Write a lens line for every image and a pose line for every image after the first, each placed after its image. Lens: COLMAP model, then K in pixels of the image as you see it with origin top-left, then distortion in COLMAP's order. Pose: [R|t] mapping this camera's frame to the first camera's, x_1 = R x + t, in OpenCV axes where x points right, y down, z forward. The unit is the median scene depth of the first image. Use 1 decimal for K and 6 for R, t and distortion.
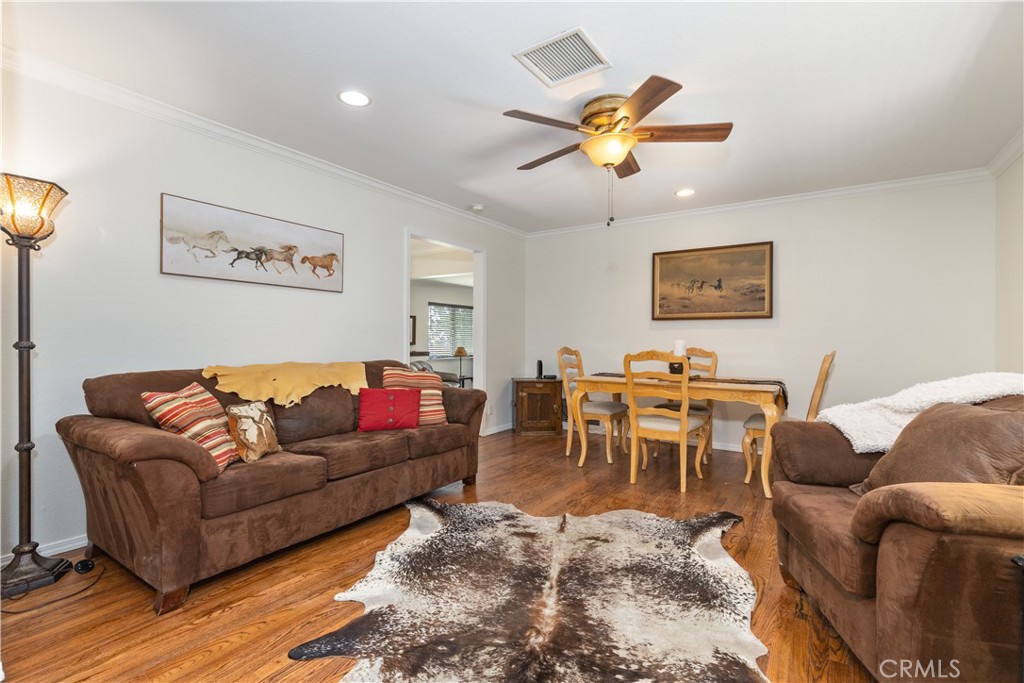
lens RADIAL K [[457.0, 0, 523.5], [0, 457.0, 340.5], [0, 0, 1]] dist [0.000438, 0.000028]
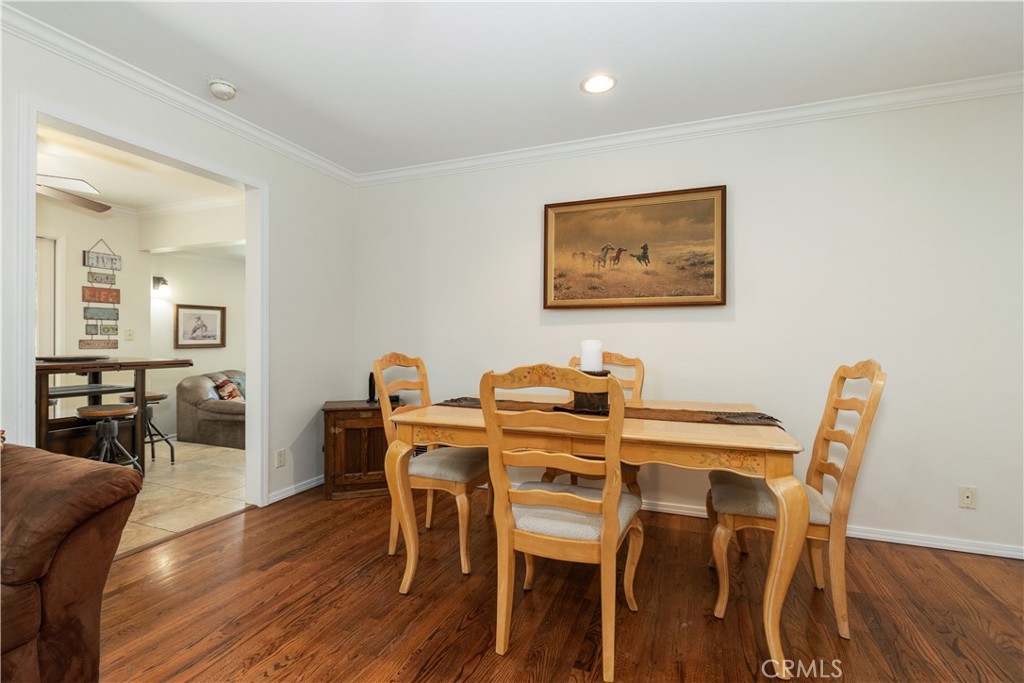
lens RADIAL K [[469.2, 0, 512.0], [0, 469.2, 341.5], [0, 0, 1]] dist [-0.000705, -0.000331]
pose [[0.979657, -0.001743, 0.200670, 0.162239], [0.001385, 0.999997, 0.001921, -0.000841], [-0.200673, -0.001604, 0.979657, 0.559536]]
